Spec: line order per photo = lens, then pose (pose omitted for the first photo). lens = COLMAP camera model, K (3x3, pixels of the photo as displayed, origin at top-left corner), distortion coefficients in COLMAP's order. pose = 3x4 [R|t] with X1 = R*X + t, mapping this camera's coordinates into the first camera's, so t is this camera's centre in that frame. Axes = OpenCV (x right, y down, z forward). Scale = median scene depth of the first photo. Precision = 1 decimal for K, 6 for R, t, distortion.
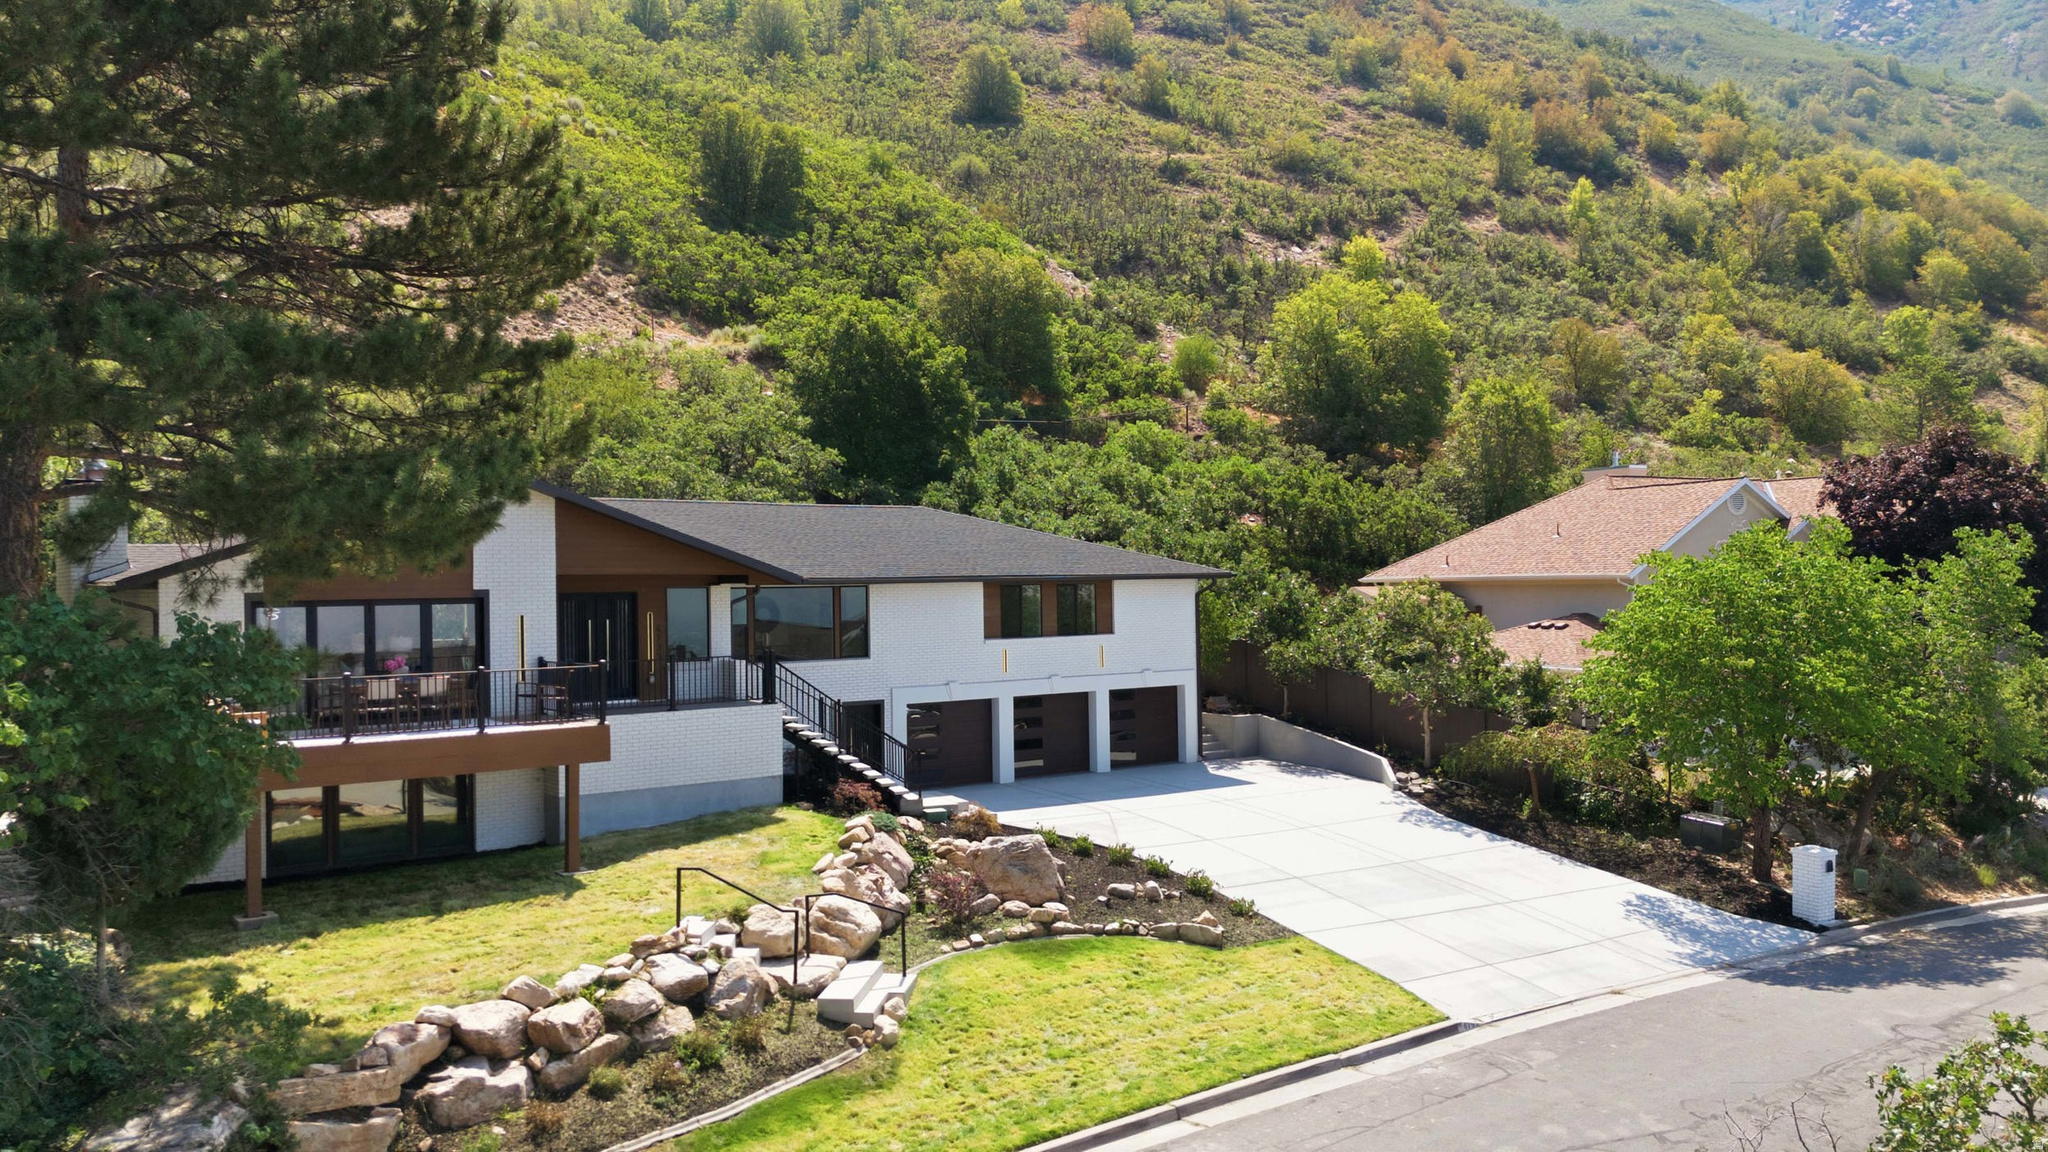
lens RADIAL K [[1505.1, 0, 1024.0], [0, 1505.1, 576.0], [0, 0, 1]] dist [0.079450, -0.092106]
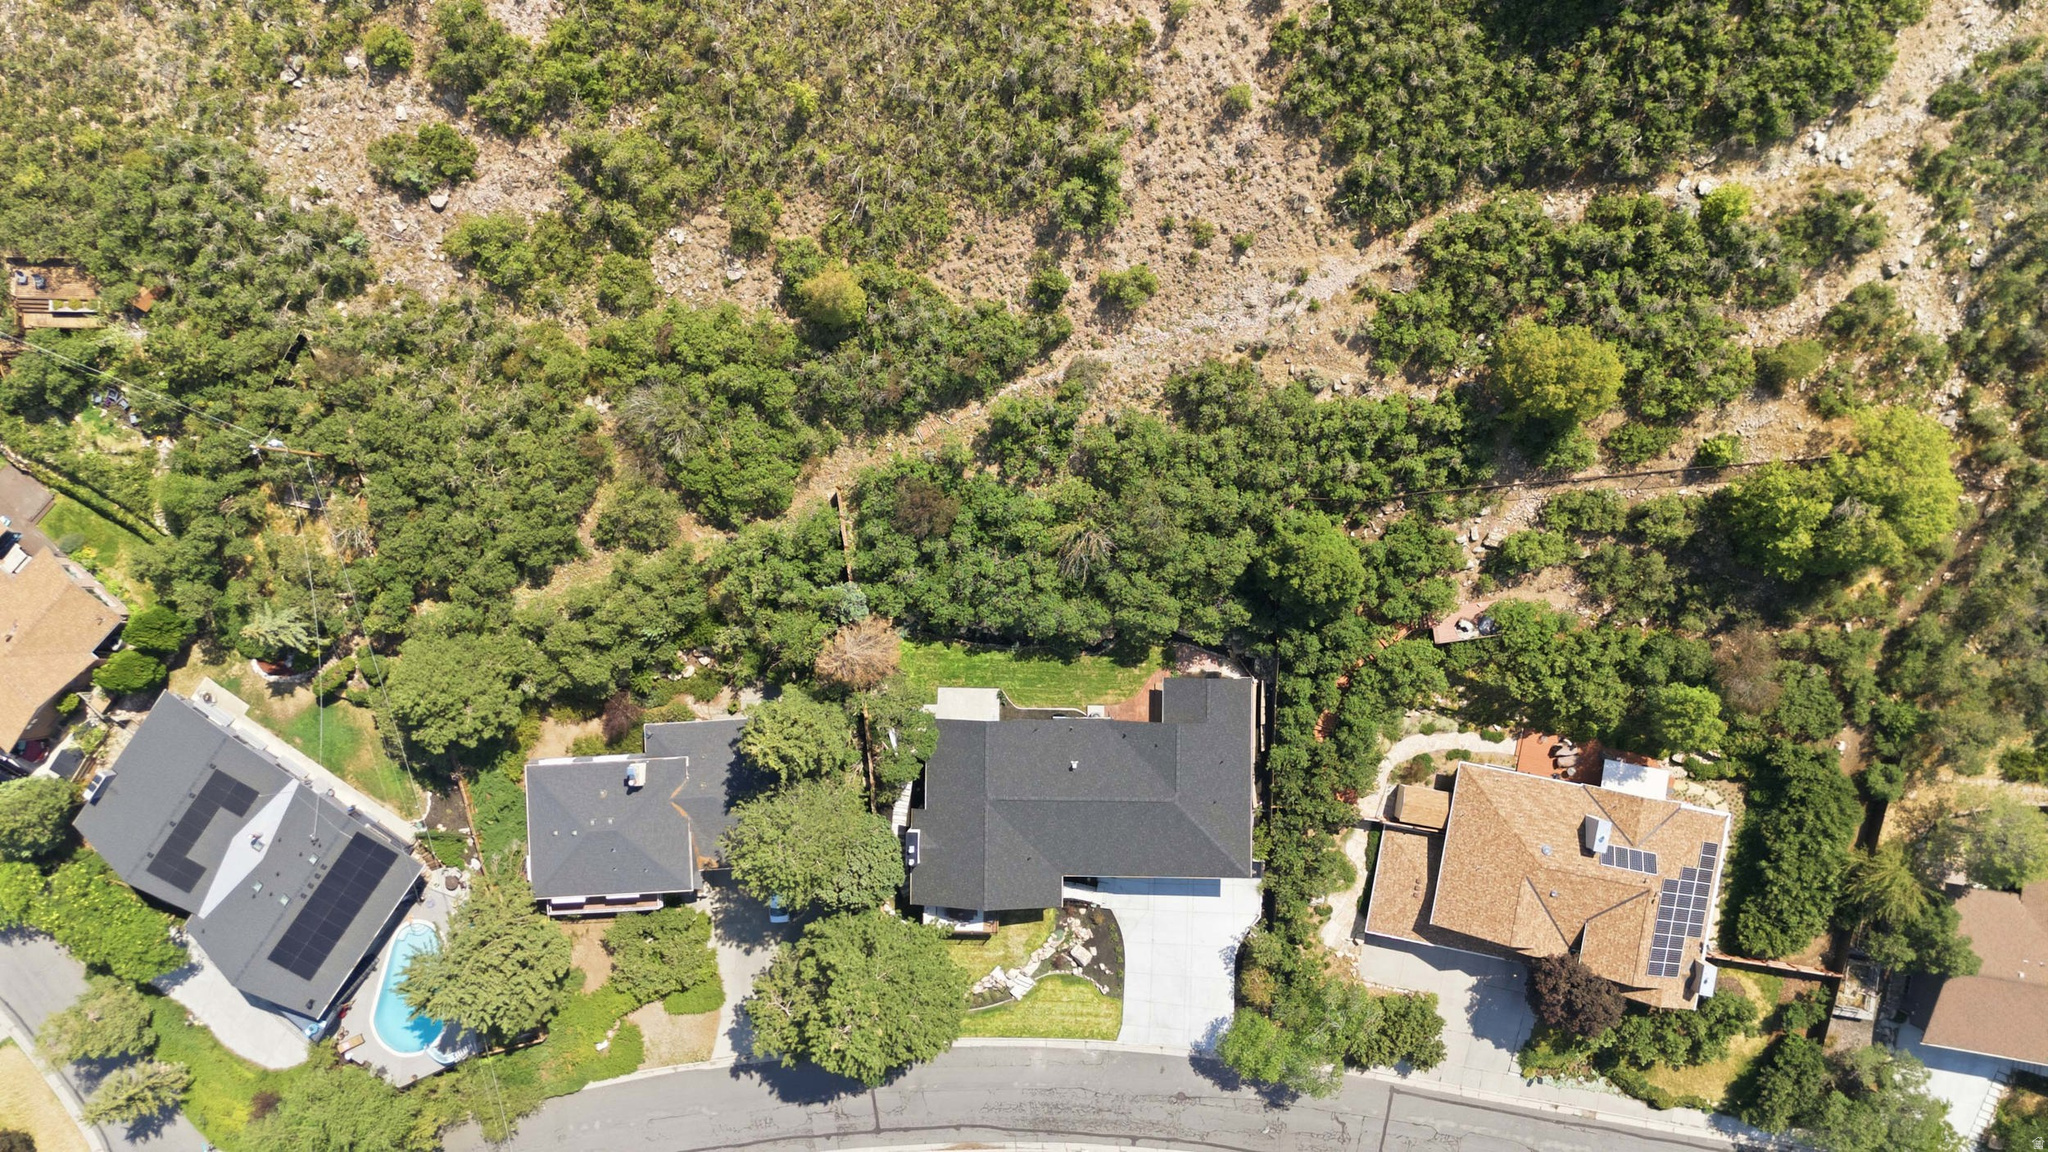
lens RADIAL K [[1506.2, 0, 1019.5], [0, 1506.2, 574.5], [0, 0, 1]] dist [0.073925, -0.067579]
pose [[0.794042, 0.607335, -0.025333, -0.644296], [0.032574, -0.000897, 0.999469, -3.834859], [0.606990, -0.794445, -0.020495, 1.676086]]
